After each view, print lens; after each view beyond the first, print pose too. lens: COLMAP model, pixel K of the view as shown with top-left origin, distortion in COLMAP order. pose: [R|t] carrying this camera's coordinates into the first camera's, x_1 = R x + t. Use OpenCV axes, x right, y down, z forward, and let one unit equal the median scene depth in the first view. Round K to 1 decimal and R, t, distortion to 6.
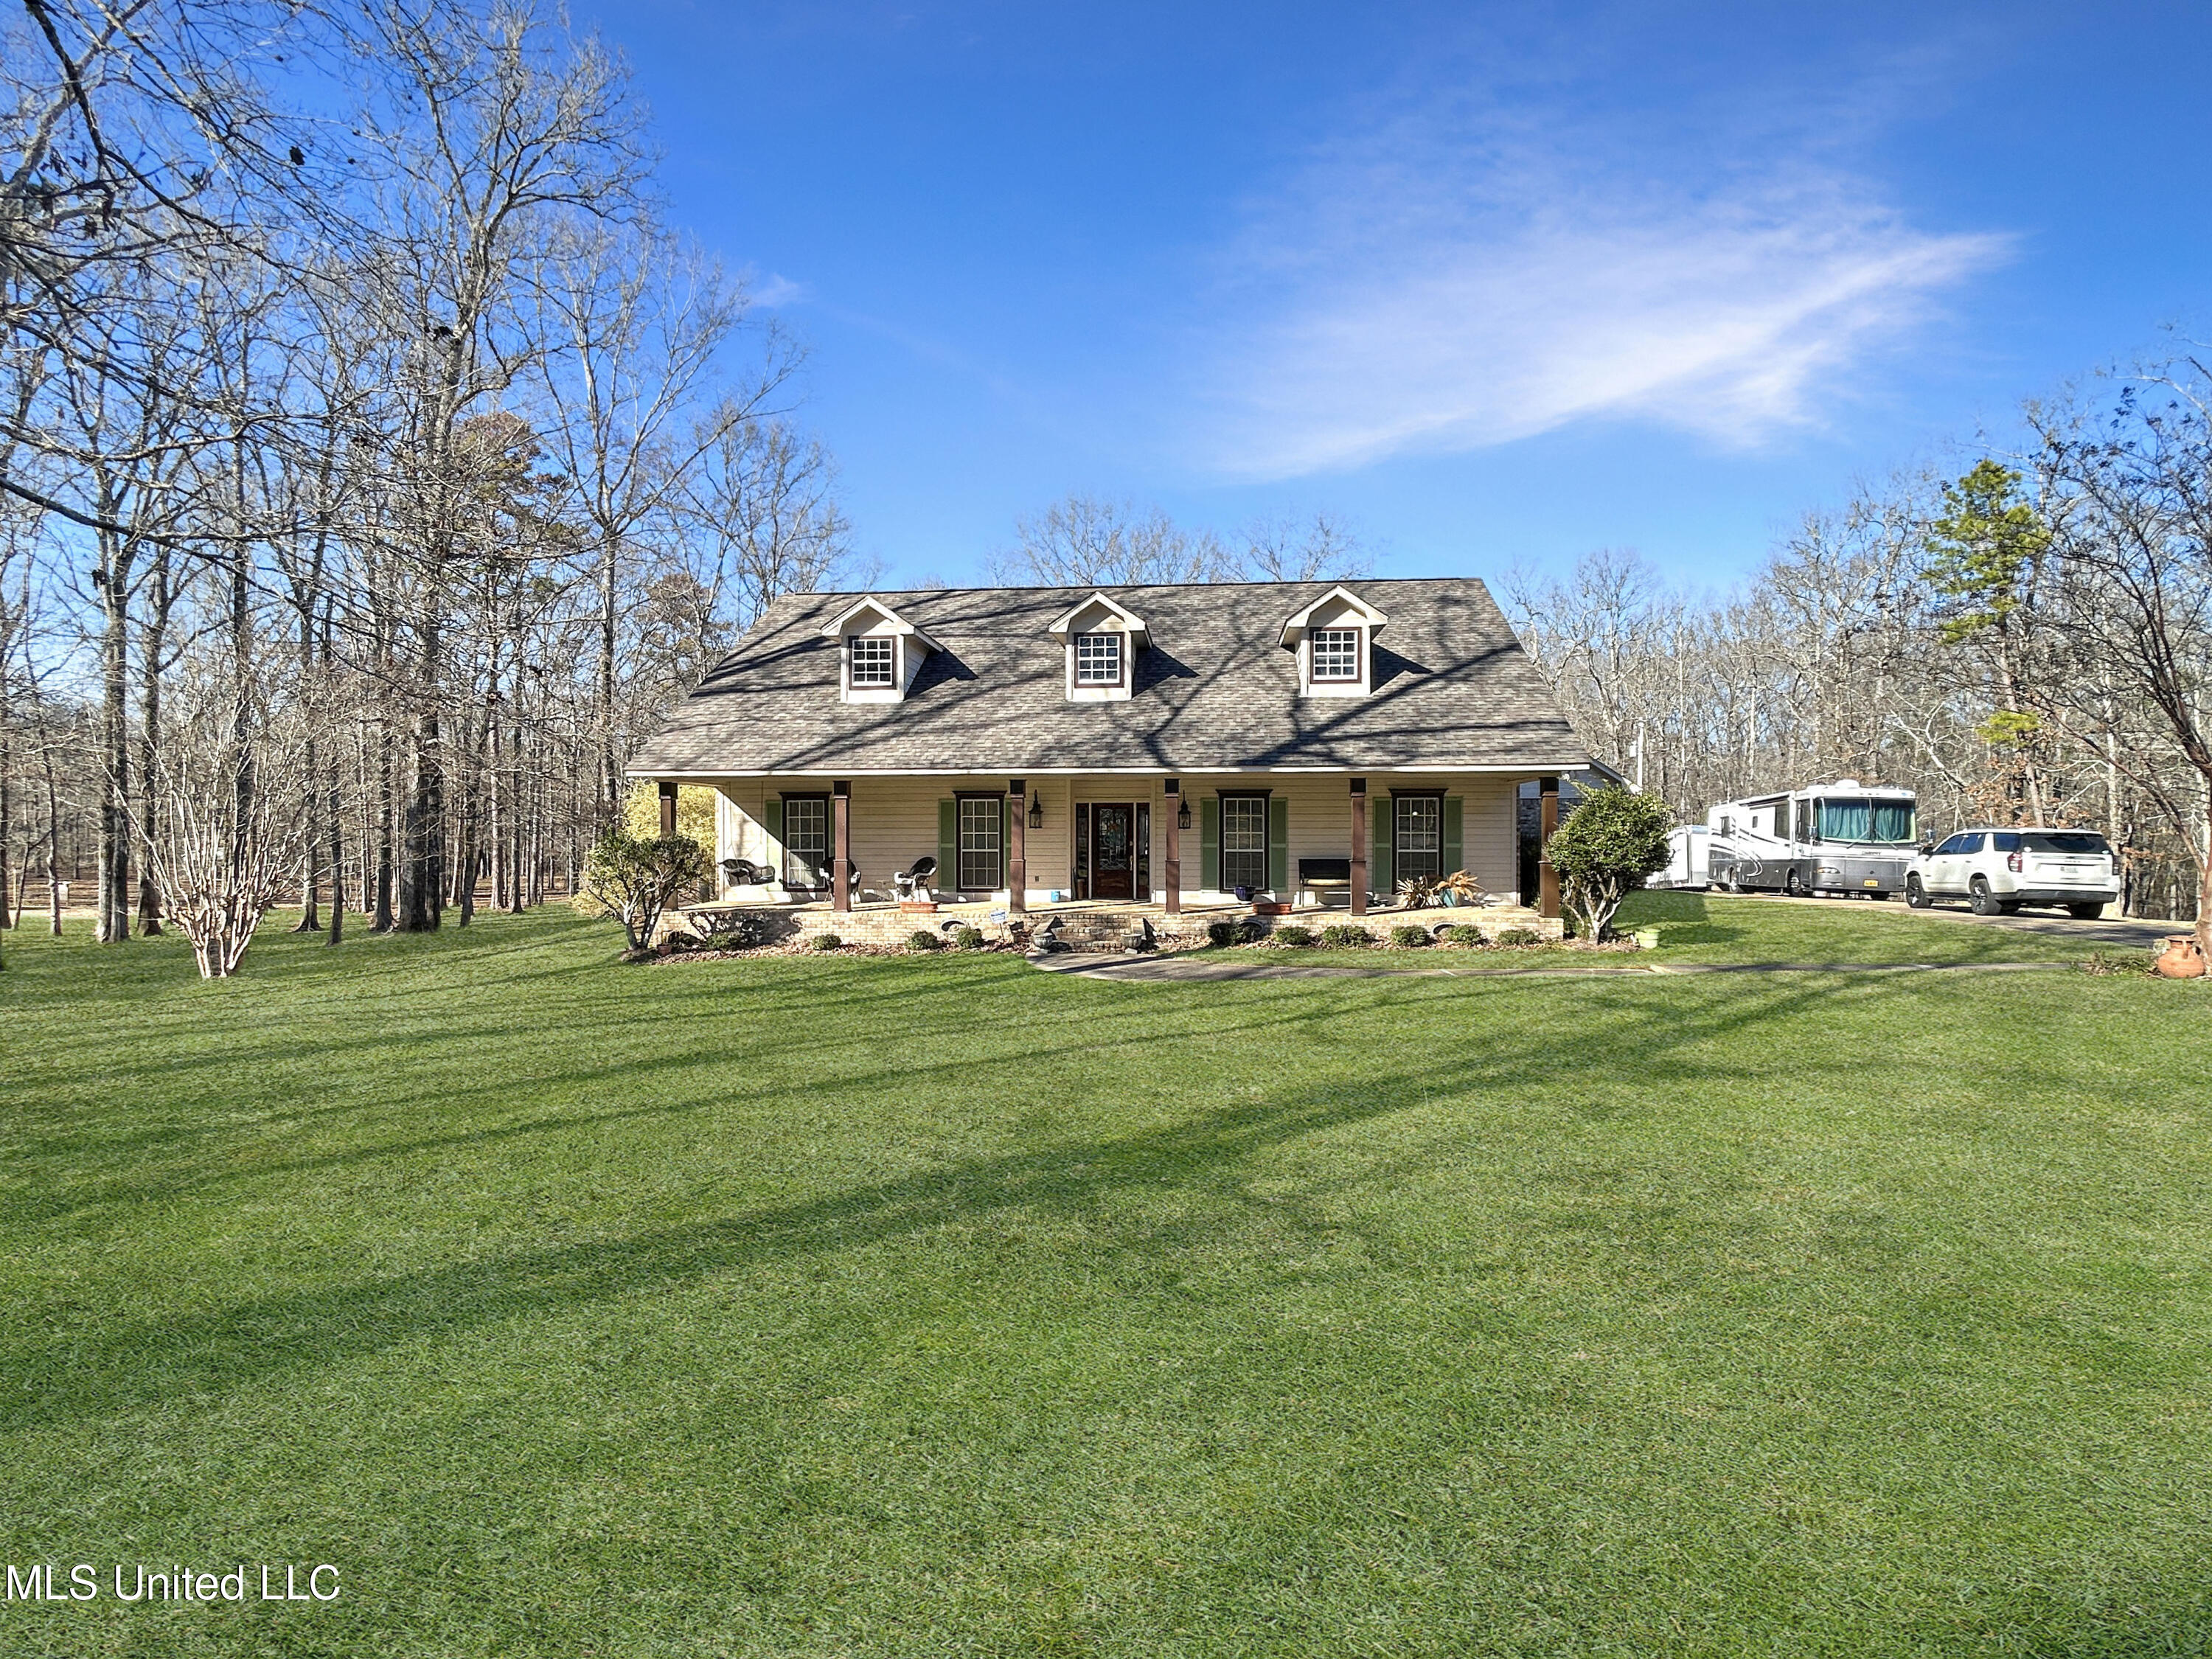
lens RADIAL K [[1064.0, 0, 1093.3], [0, 1064.0, 824.0], [0, 0, 1]] dist [0.000934, 0.000010]
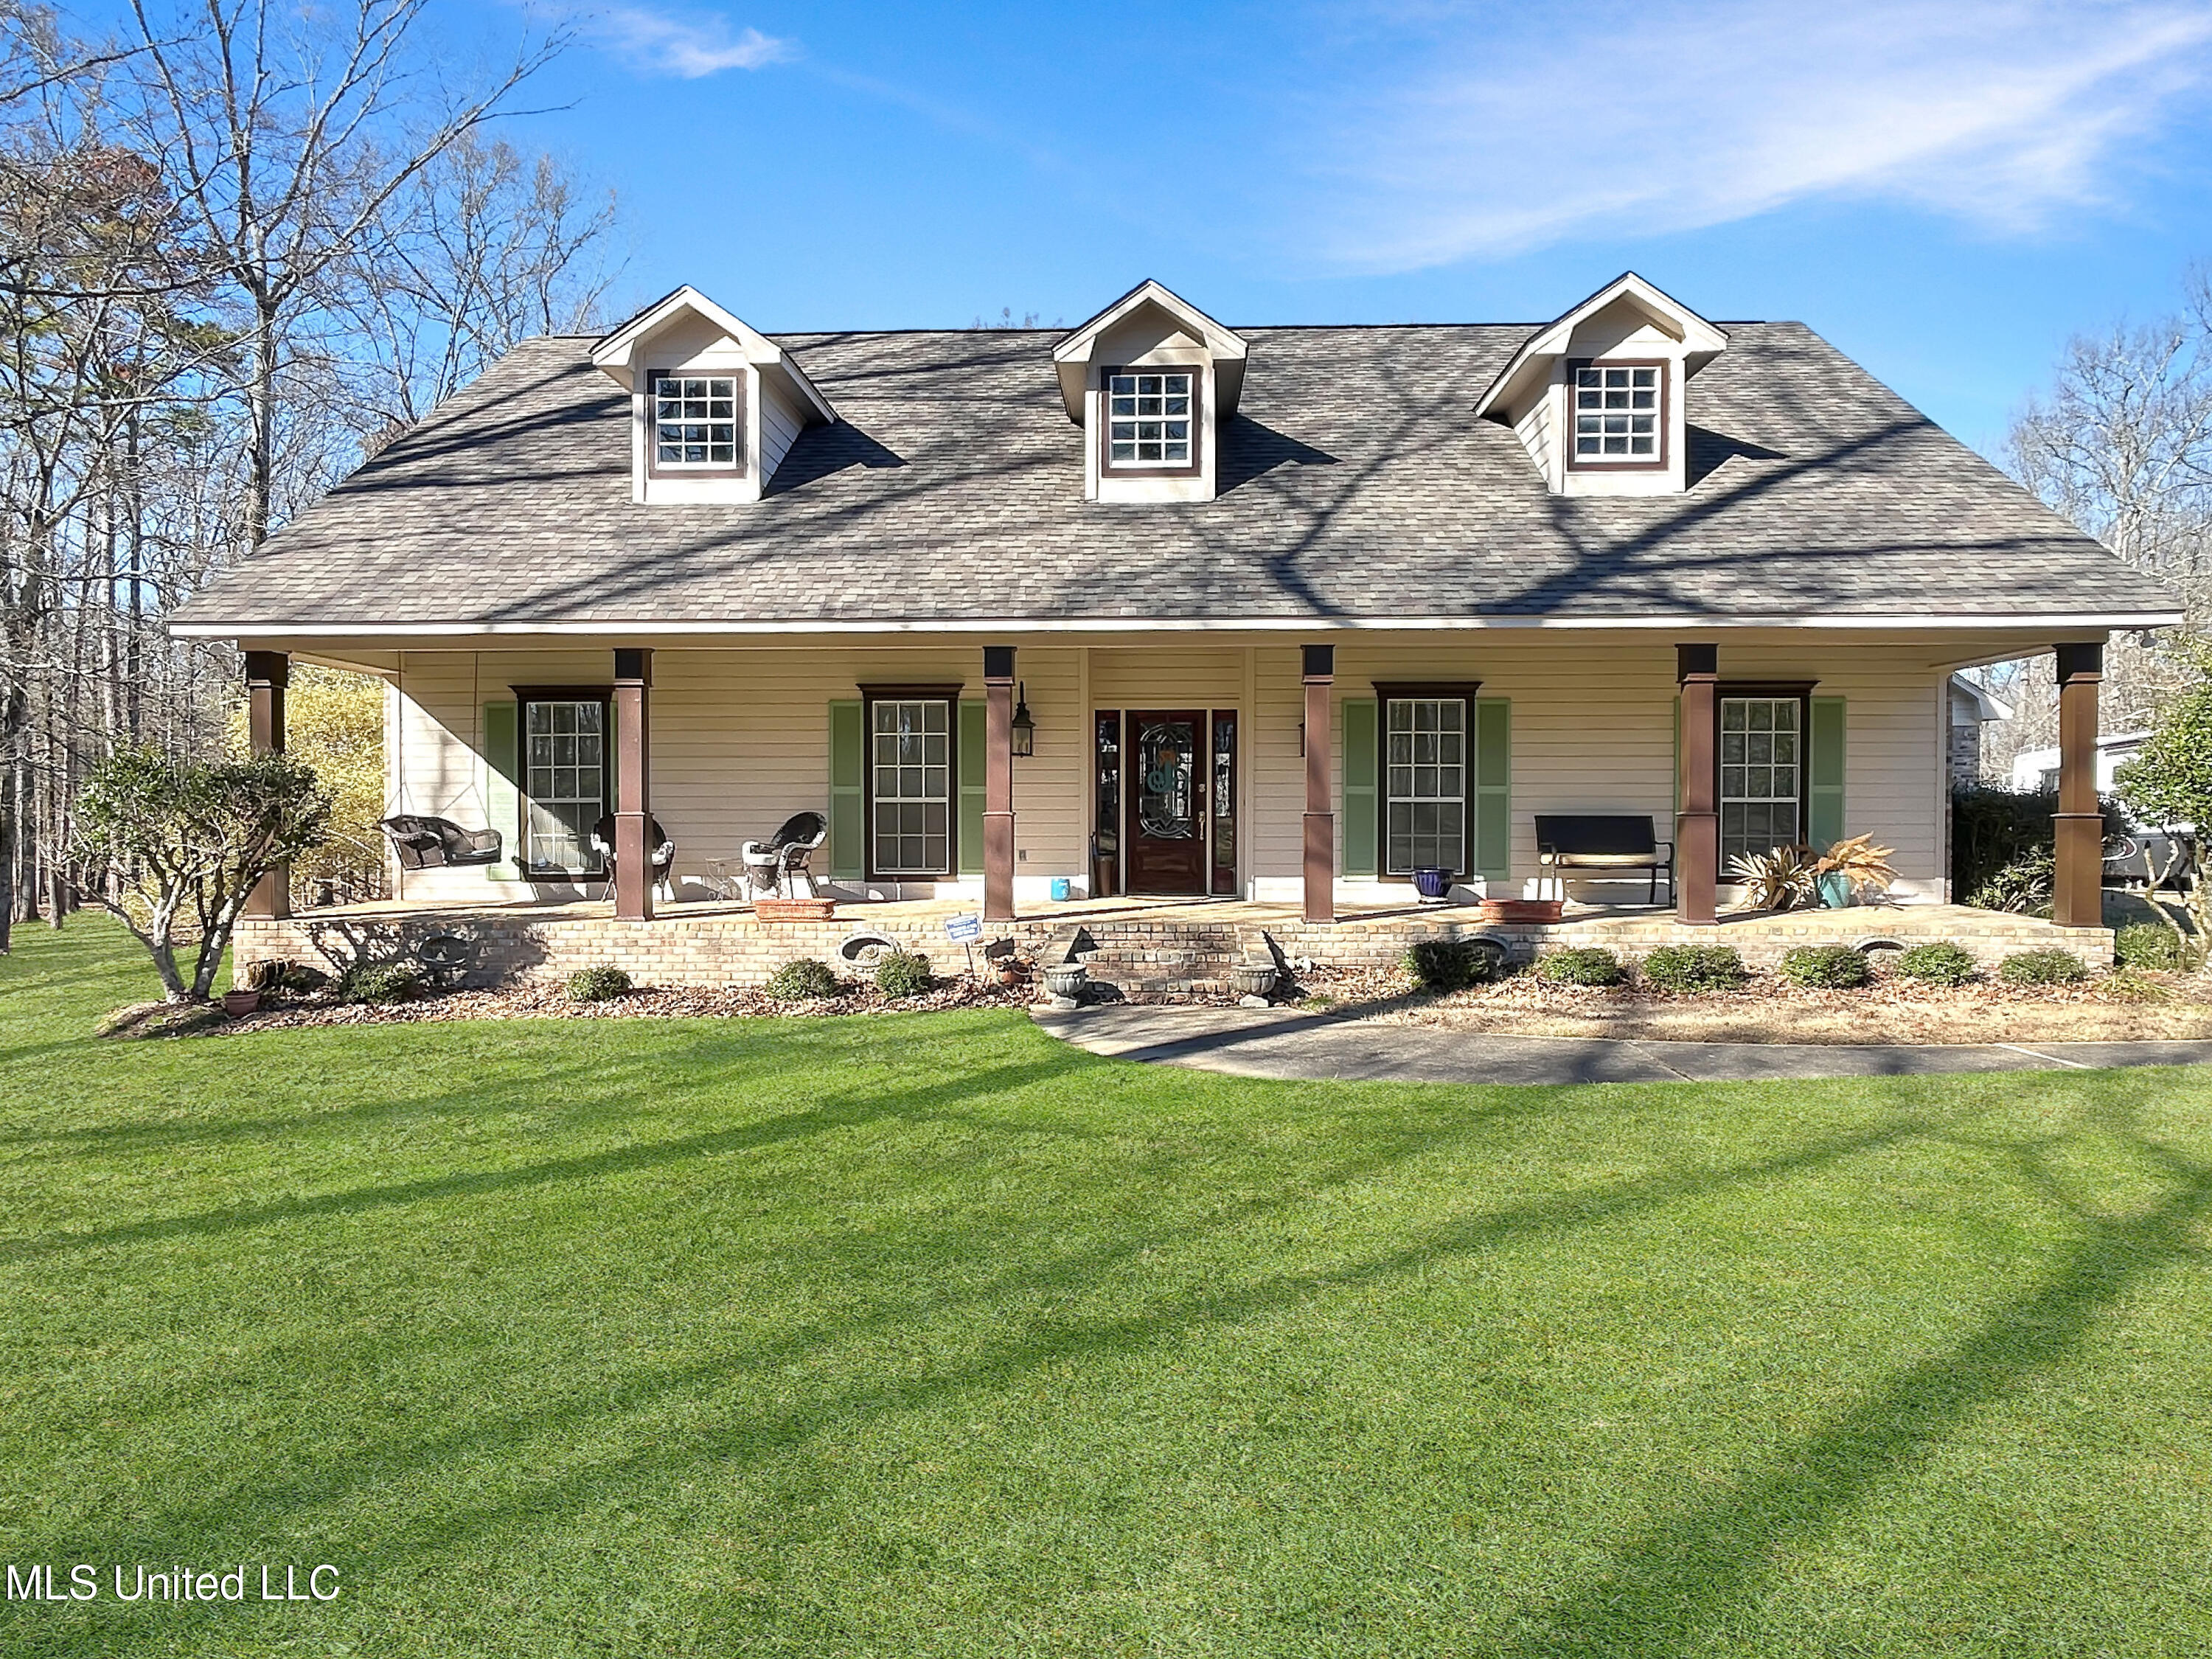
lens RADIAL K [[1429.6, 0, 1116.4], [0, 1429.6, 838.9], [0, 0, 1]] dist [-0.037890, -0.000685]
pose [[0.996669, 0.000914, 0.081548, -0.068573], [-0.003188, 0.999610, 0.027755, 0.025945], [-0.081491, -0.027922, 0.996283, 0.327726]]
